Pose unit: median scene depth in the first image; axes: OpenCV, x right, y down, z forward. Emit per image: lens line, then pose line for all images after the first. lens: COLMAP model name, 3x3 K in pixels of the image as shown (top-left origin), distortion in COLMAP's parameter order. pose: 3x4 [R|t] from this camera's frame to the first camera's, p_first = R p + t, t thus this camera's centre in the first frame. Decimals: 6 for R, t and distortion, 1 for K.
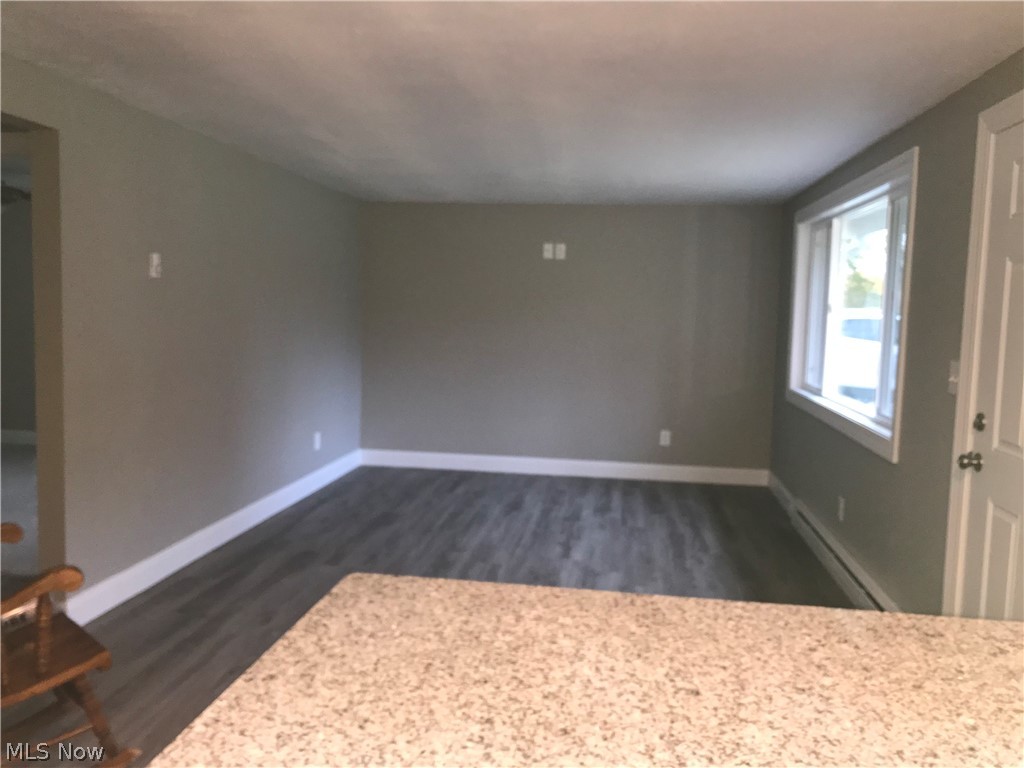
lens RADIAL K [[842.9, 0, 512.0], [0, 842.9, 384.0], [0, 0, 1]] dist [0.072790, -0.127682]
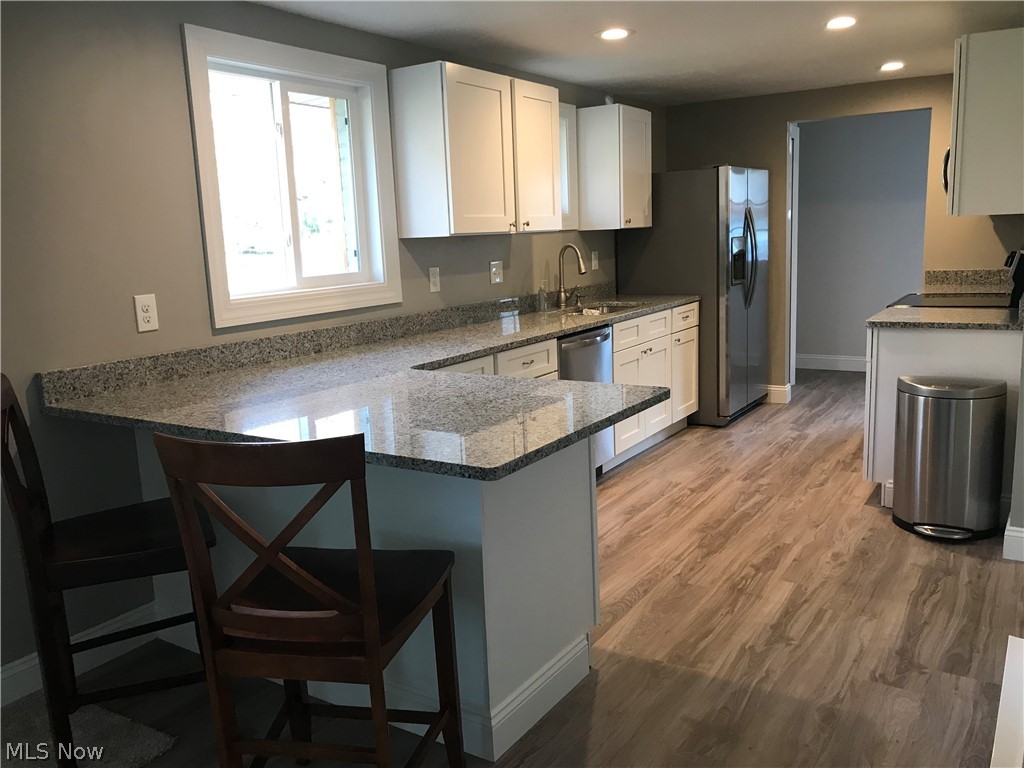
lens RADIAL K [[842.9, 0, 512.0], [0, 842.9, 384.0], [0, 0, 1]] dist [0.072790, -0.127682]
pose [[-0.907594, -0.067681, 0.414357, -0.958690], [0.053597, 0.960169, 0.274232, -0.265361], [-0.416413, 0.271100, -0.867816, 2.779161]]
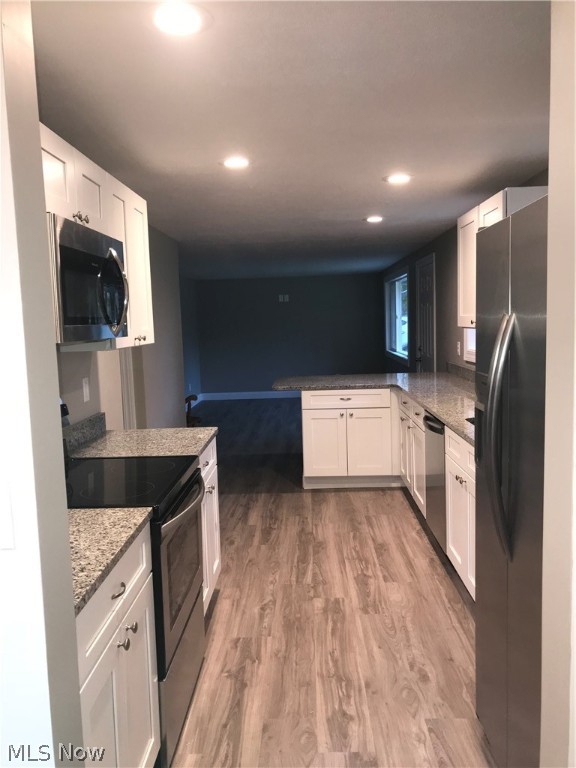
lens RADIAL K [[632.2, 0, 288.0], [0, 632.2, 384.0], [0, 0, 1]] dist [0.072790, -0.127682]
pose [[0.992995, -0.069644, 0.095446, -0.739959], [0.068805, 0.997557, 0.012059, 0.337416], [-0.096053, -0.005407, 0.995362, -4.408445]]
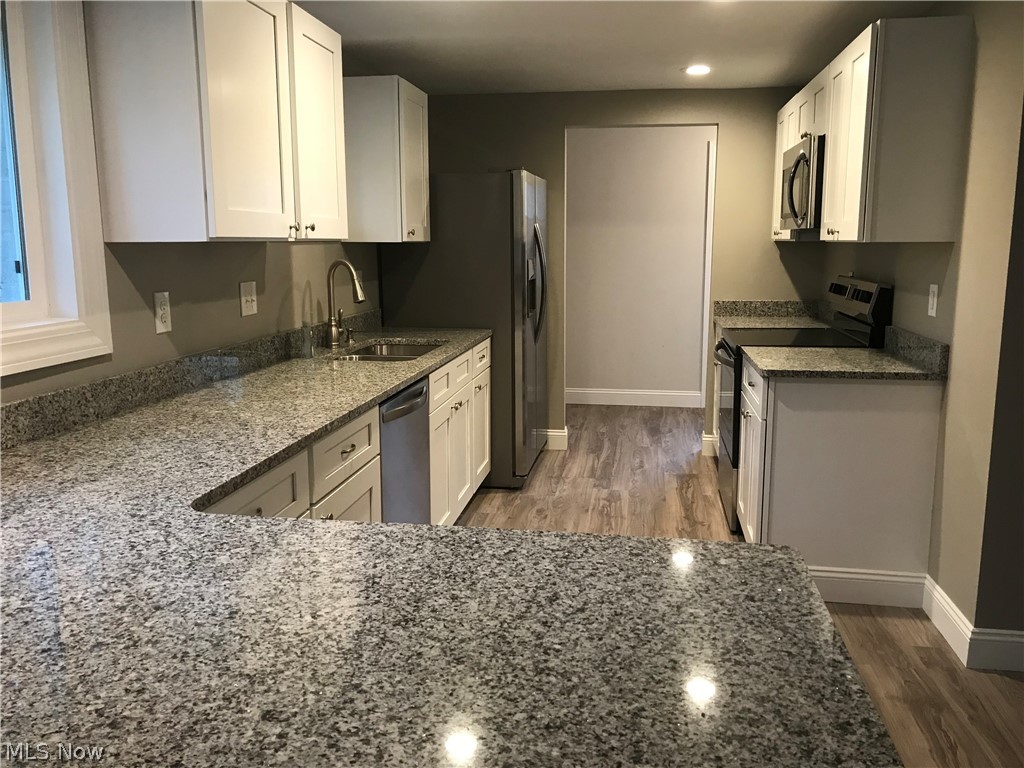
lens RADIAL K [[842.9, 0, 512.0], [0, 842.9, 384.0], [0, 0, 1]] dist [0.072790, -0.127682]
pose [[-0.999235, -0.031953, 0.022566, -0.007757], [-0.024927, 0.964691, 0.262203, -0.127271], [-0.030148, 0.261440, -0.964749, 1.704591]]
